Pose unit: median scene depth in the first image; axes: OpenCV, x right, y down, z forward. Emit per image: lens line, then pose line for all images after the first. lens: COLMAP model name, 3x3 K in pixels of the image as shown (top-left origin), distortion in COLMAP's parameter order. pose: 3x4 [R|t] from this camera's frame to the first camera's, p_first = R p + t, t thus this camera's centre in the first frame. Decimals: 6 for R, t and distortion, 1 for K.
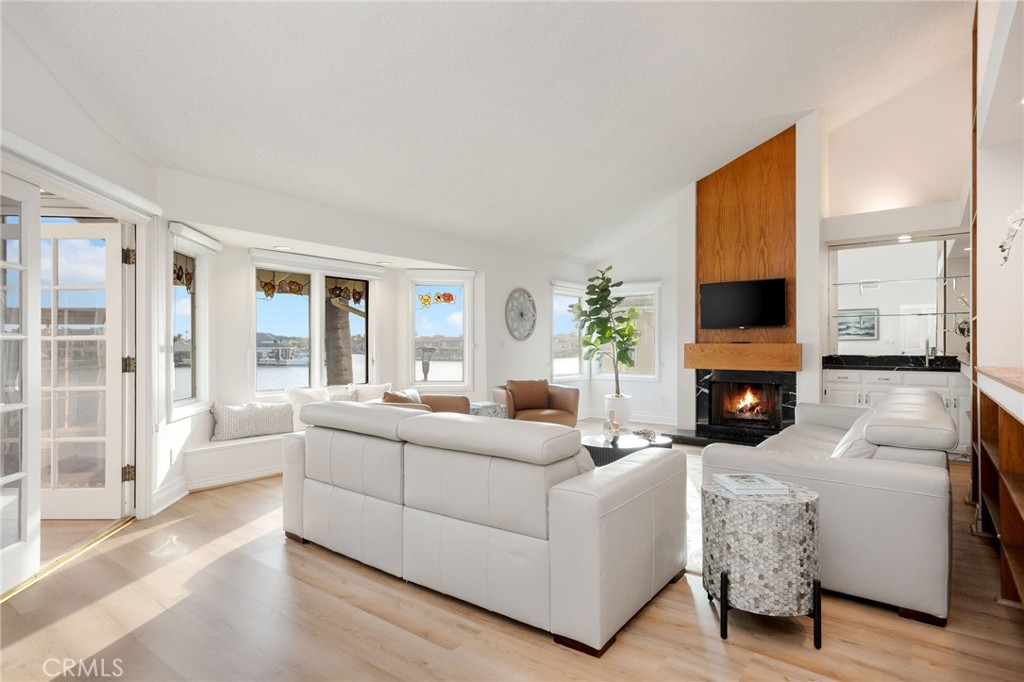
lens RADIAL K [[558.1, 0, 511.5], [0, 558.1, 342.7], [0, 0, 1]] dist [-0.006359, -0.000864]
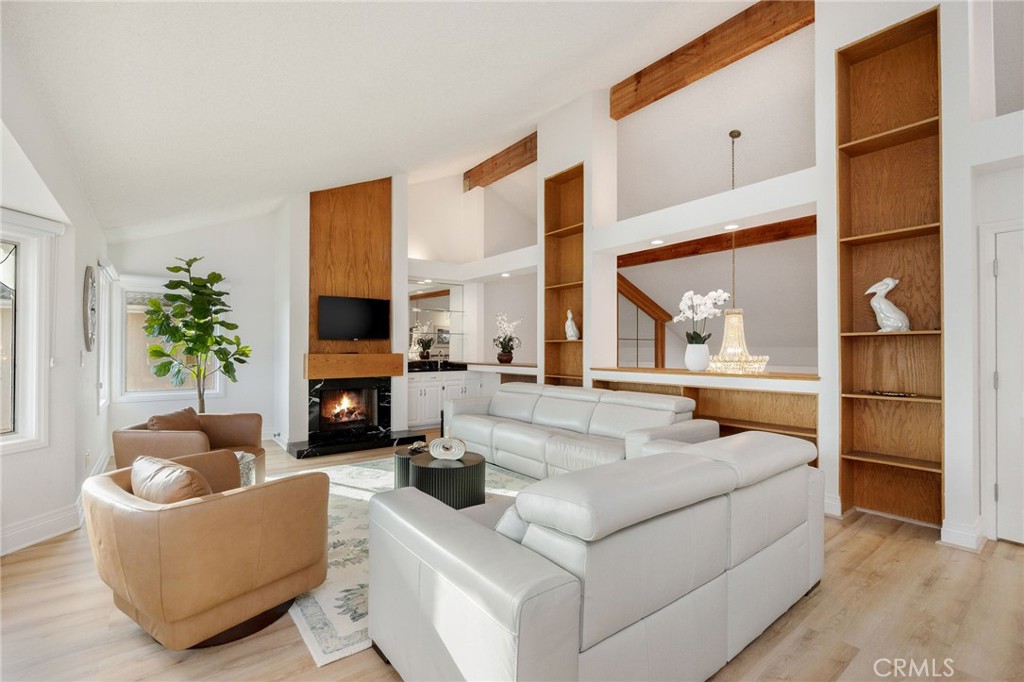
lens RADIAL K [[450.6, 0, 512.6], [0, 450.6, 343.0], [0, 0, 1]] dist [0.000622, 0.000041]
pose [[0.275046, 0.014853, 0.961316, -0.352388], [-0.004630, 0.999890, -0.014124, -0.008207], [-0.961420, -0.000566, 0.275085, 0.434226]]
